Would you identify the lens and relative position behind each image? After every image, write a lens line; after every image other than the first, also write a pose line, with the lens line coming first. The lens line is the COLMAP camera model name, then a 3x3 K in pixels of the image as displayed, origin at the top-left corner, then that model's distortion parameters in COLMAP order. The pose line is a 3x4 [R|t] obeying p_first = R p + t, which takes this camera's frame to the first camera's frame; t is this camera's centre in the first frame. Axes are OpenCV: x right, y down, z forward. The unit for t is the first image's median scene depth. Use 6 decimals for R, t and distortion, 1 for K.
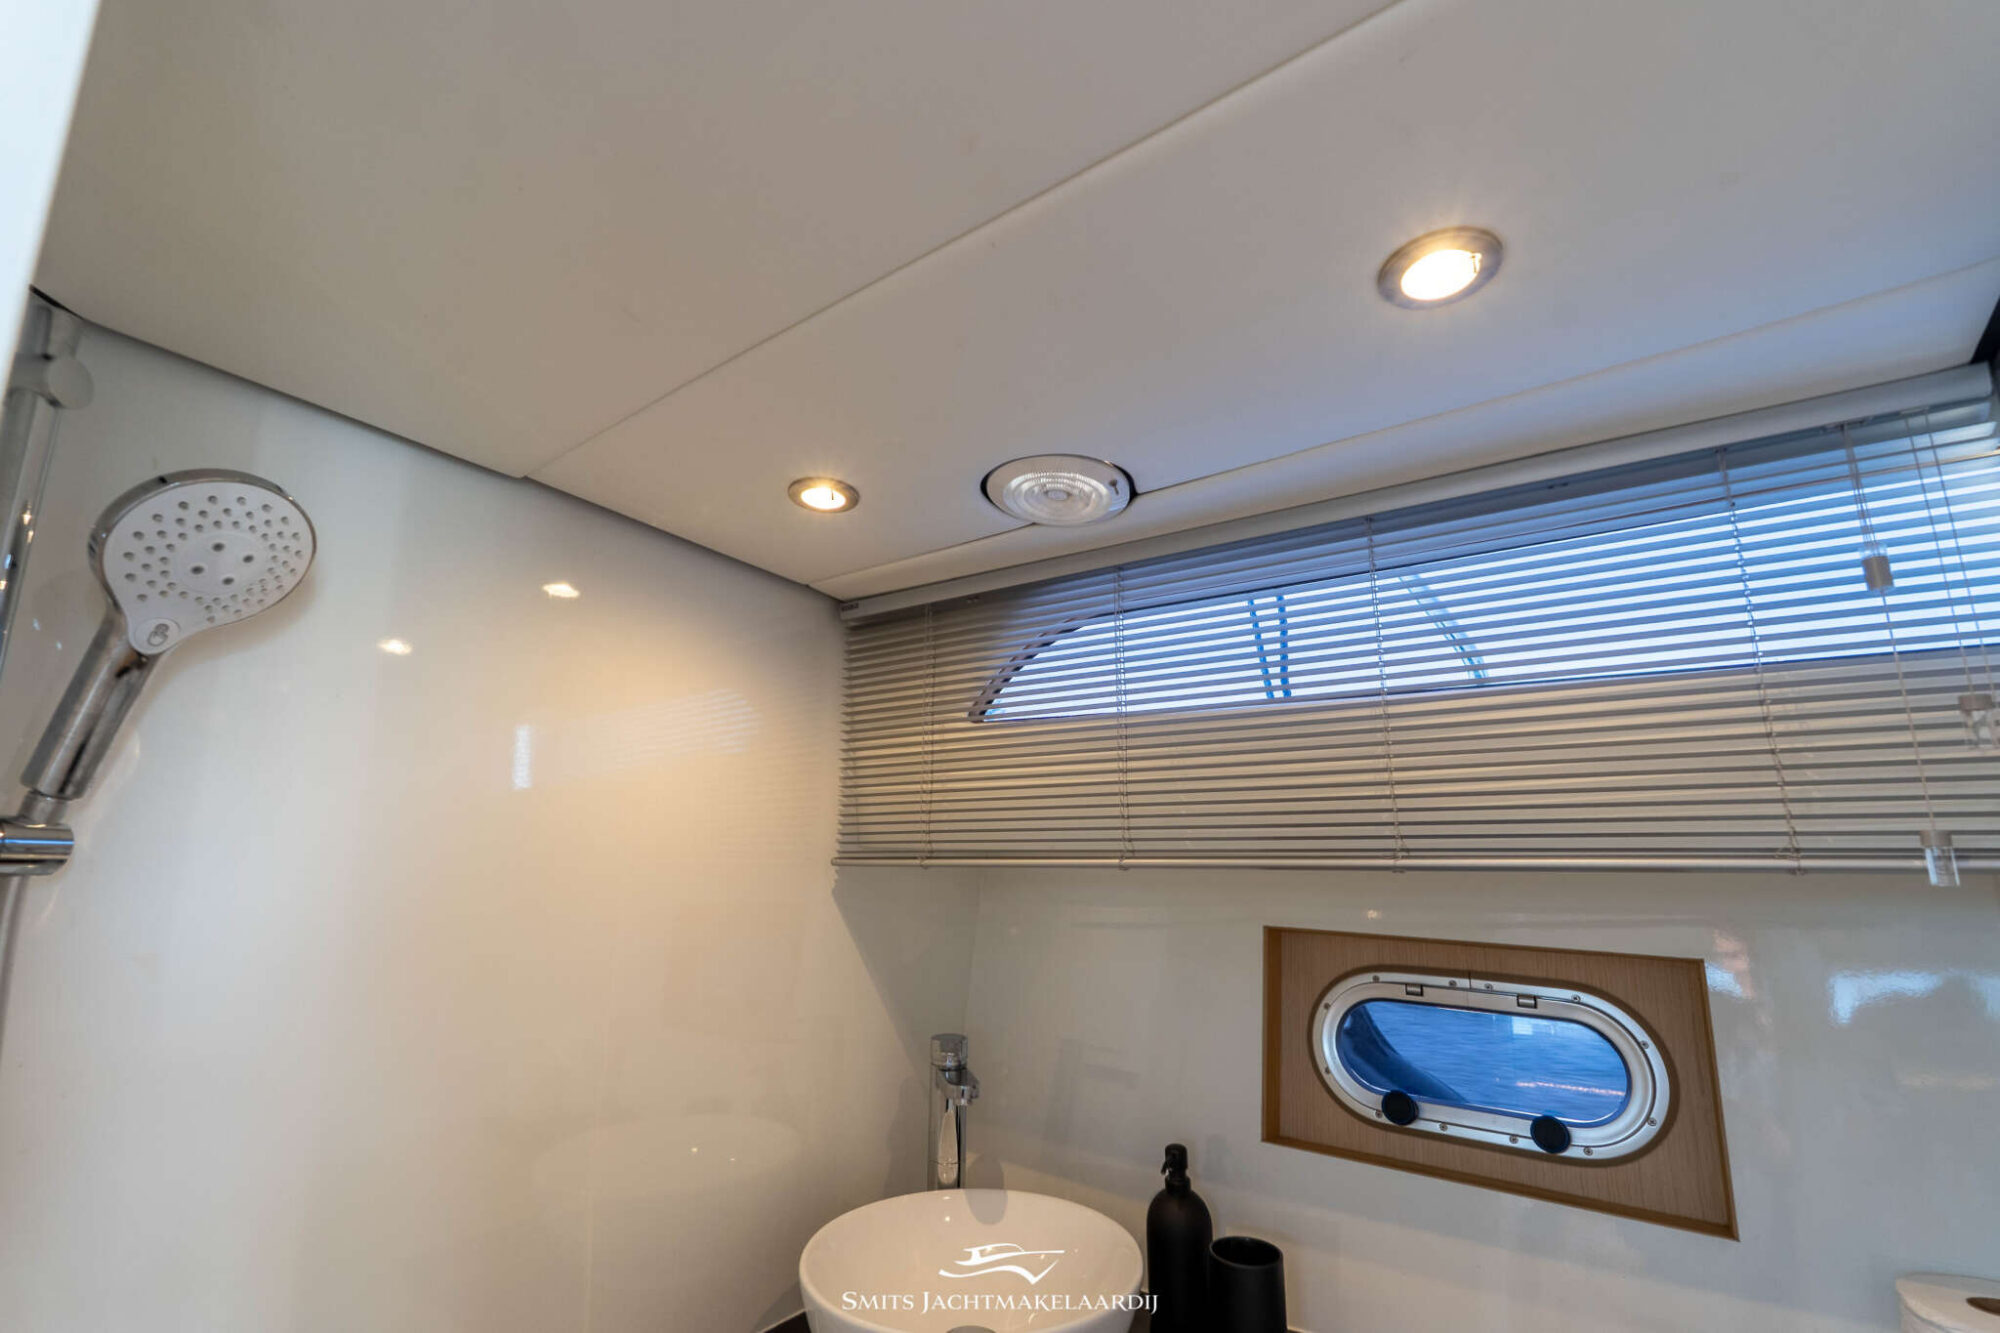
lens RADIAL K [[888.0, 0, 995.8], [0, 888.0, 661.5], [0, 0, 1]] dist [-0.003374, 0.000423]
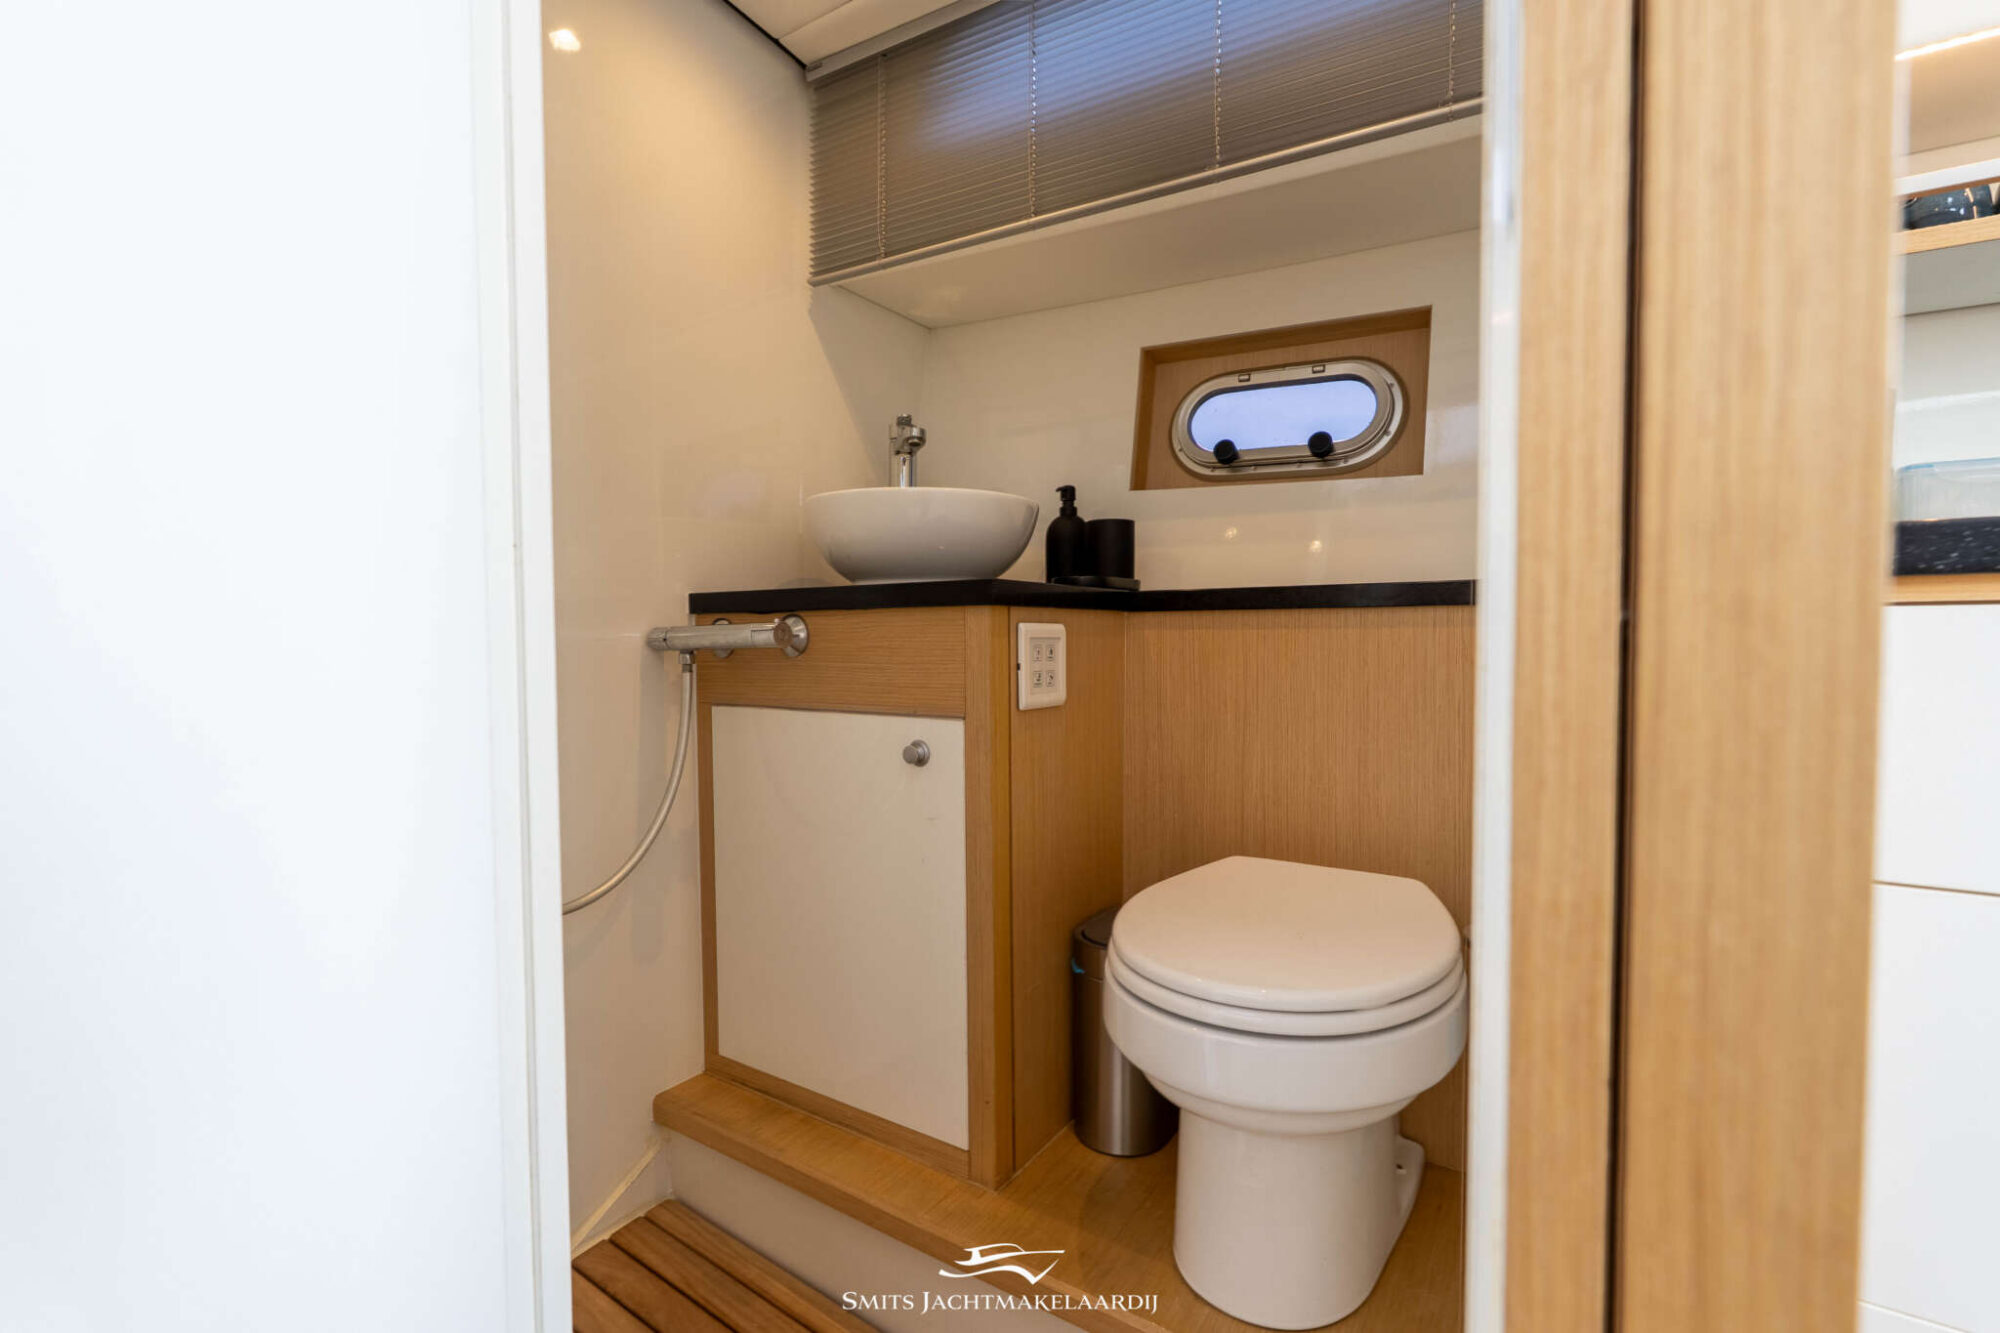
lens RADIAL K [[888.0, 0, 1001.3], [0, 888.0, 666.3], [0, 0, 1]] dist [-0.003374, 0.000423]
pose [[0.997620, -0.007944, 0.068487, 0.000672], [-0.008134, 0.972843, 0.231325, 0.500635], [-0.068465, -0.231331, 0.970463, -0.413362]]
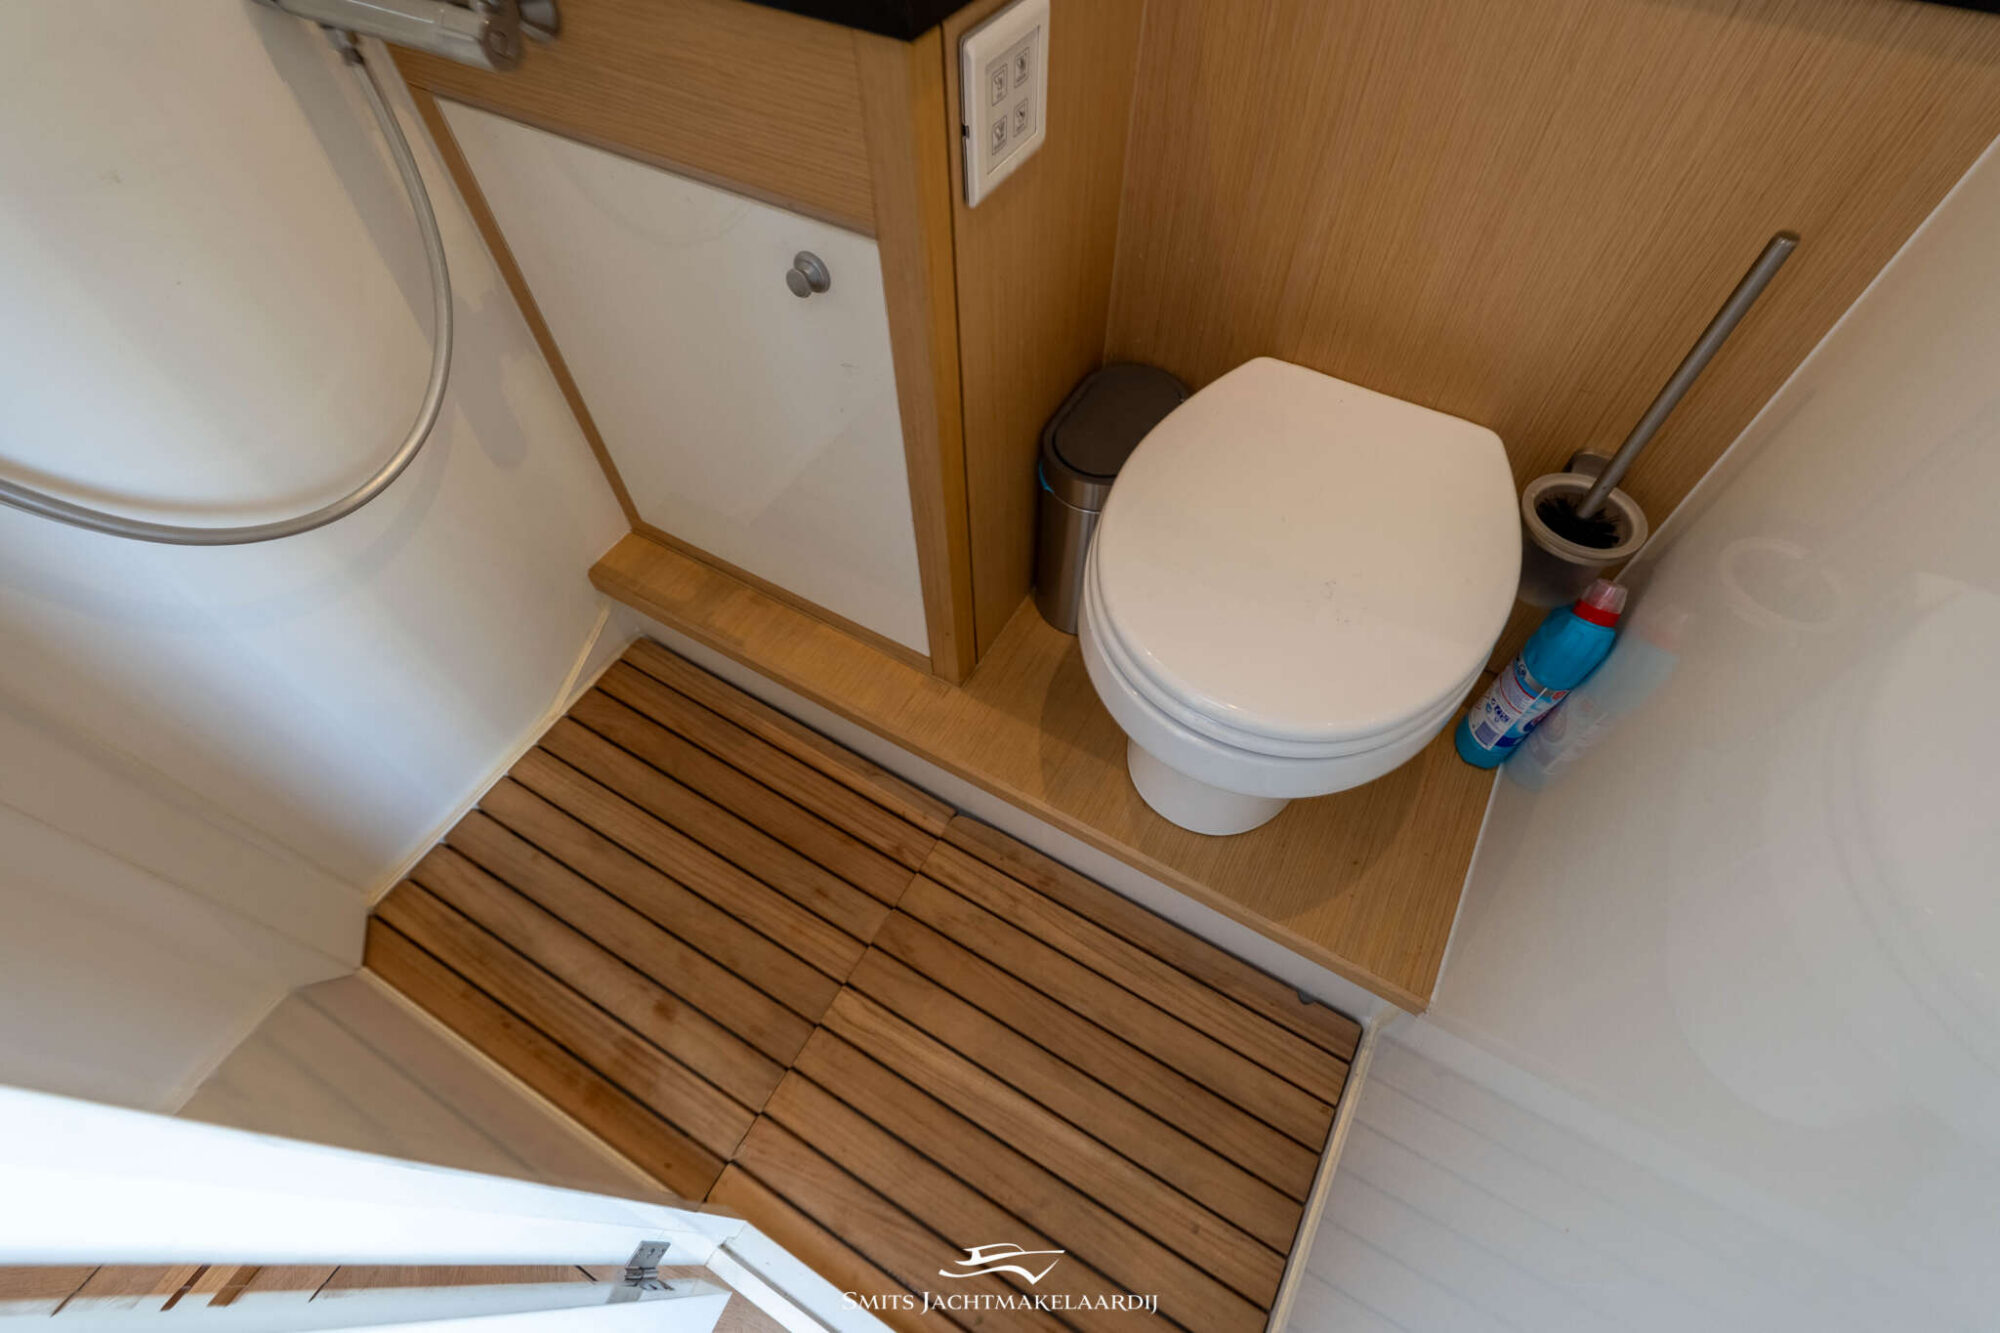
lens RADIAL K [[888.0, 0, 1005.7], [0, 888.0, 663.9], [0, 0, 1]] dist [-0.003374, 0.000423]
pose [[0.990864, -0.110809, 0.076879, 0.034015], [-0.028310, 0.386442, 0.921879, 0.348270], [-0.131861, -0.915633, 0.379775, 0.038357]]
